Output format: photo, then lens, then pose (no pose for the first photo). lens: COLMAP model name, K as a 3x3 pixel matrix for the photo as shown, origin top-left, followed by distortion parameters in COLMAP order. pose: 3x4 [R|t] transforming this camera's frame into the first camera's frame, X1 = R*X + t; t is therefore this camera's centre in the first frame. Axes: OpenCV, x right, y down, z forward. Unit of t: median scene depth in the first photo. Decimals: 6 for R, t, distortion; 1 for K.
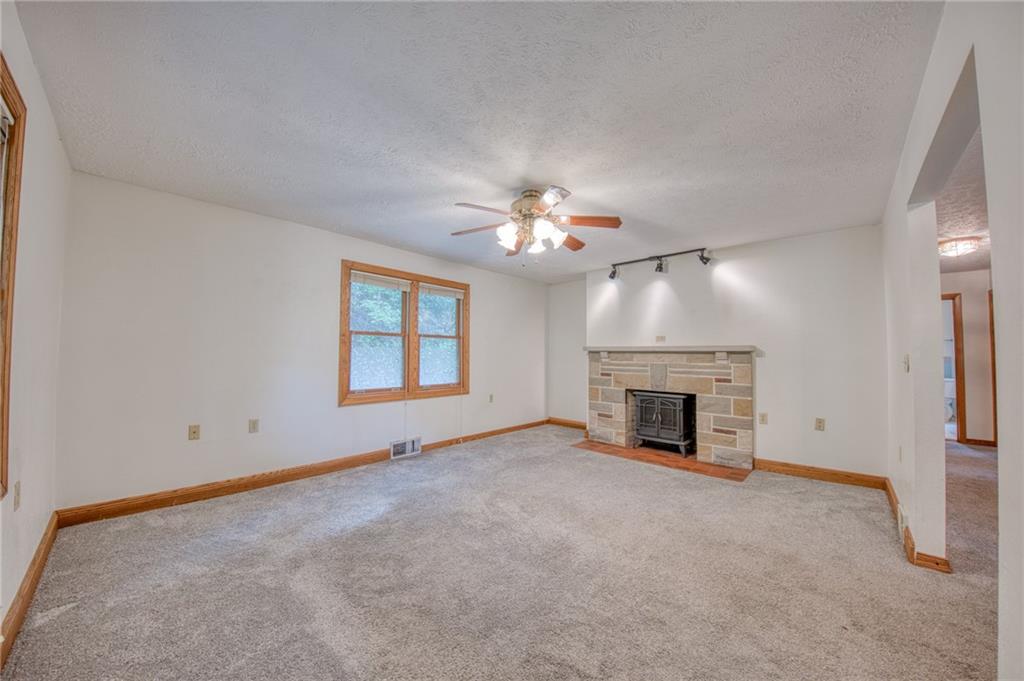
lens RADIAL K [[359.5, 0, 505.2], [0, 359.5, 336.7], [0, 0, 1]] dist [0.000069, -0.011117]
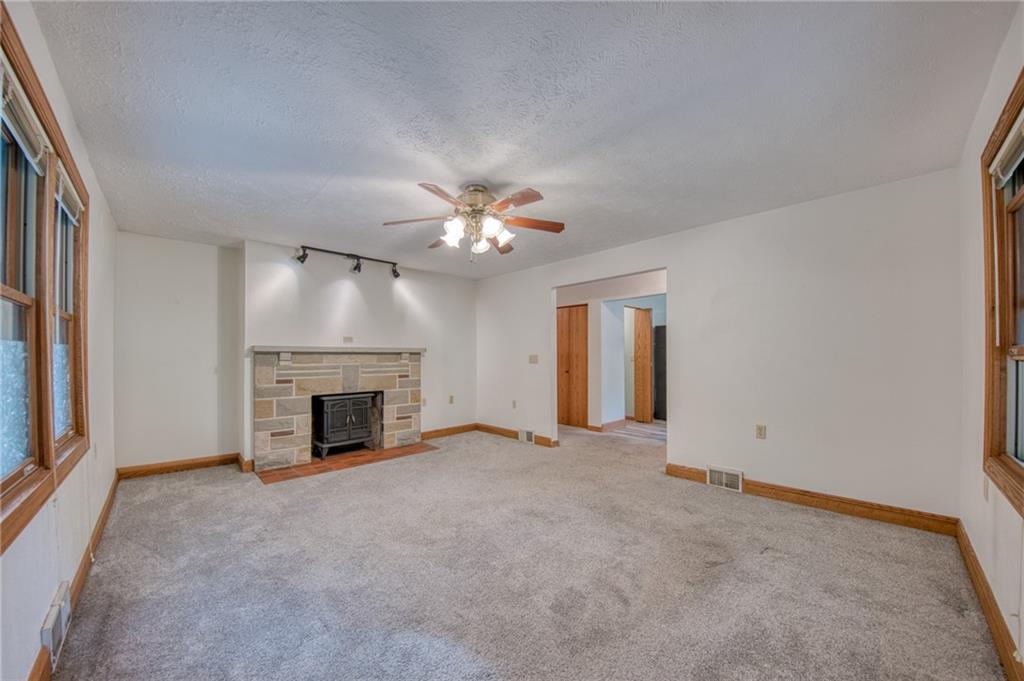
lens RADIAL K [[367.3, 0, 504.3], [0, 367.3, 345.7], [0, 0, 1]] dist [0.000240, -0.017320]
pose [[0.062614, 0.019313, 0.997851, -0.595879], [-0.042855, 0.998943, -0.016645, 0.023304], [-0.997117, -0.041721, 0.063375, 0.562675]]
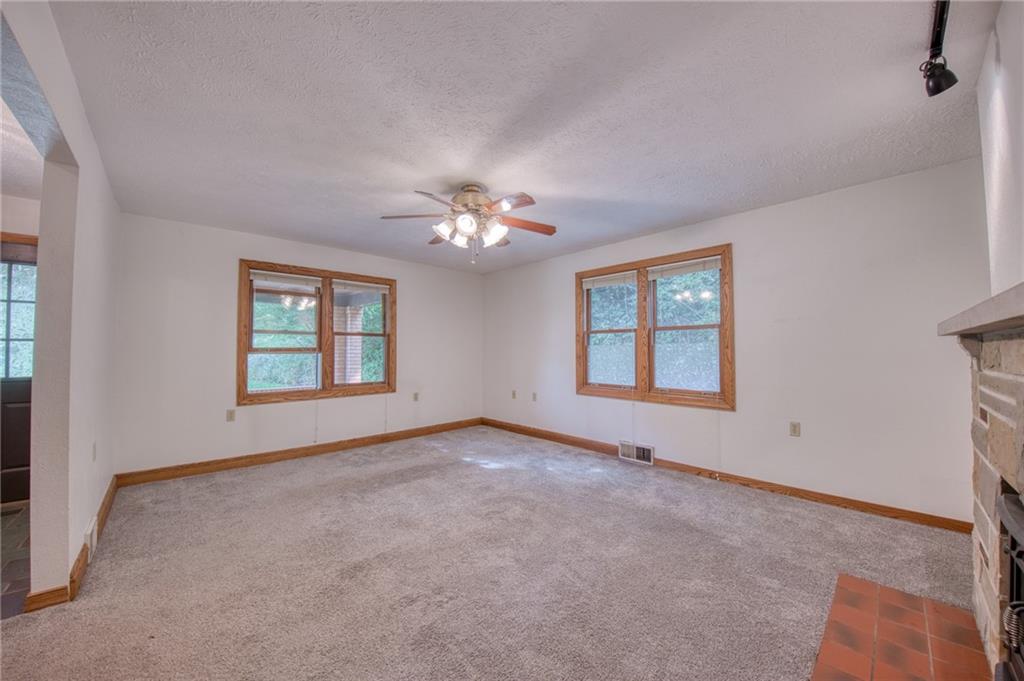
lens RADIAL K [[359.5, 0, 505.2], [0, 359.5, 336.7], [0, 0, 1]] dist [0.000069, -0.011117]
pose [[-0.064464, -0.048077, -0.996761, 0.691659], [0.045462, 0.997660, -0.051061, 0.046141], [0.996884, -0.048606, -0.062127, 0.755766]]
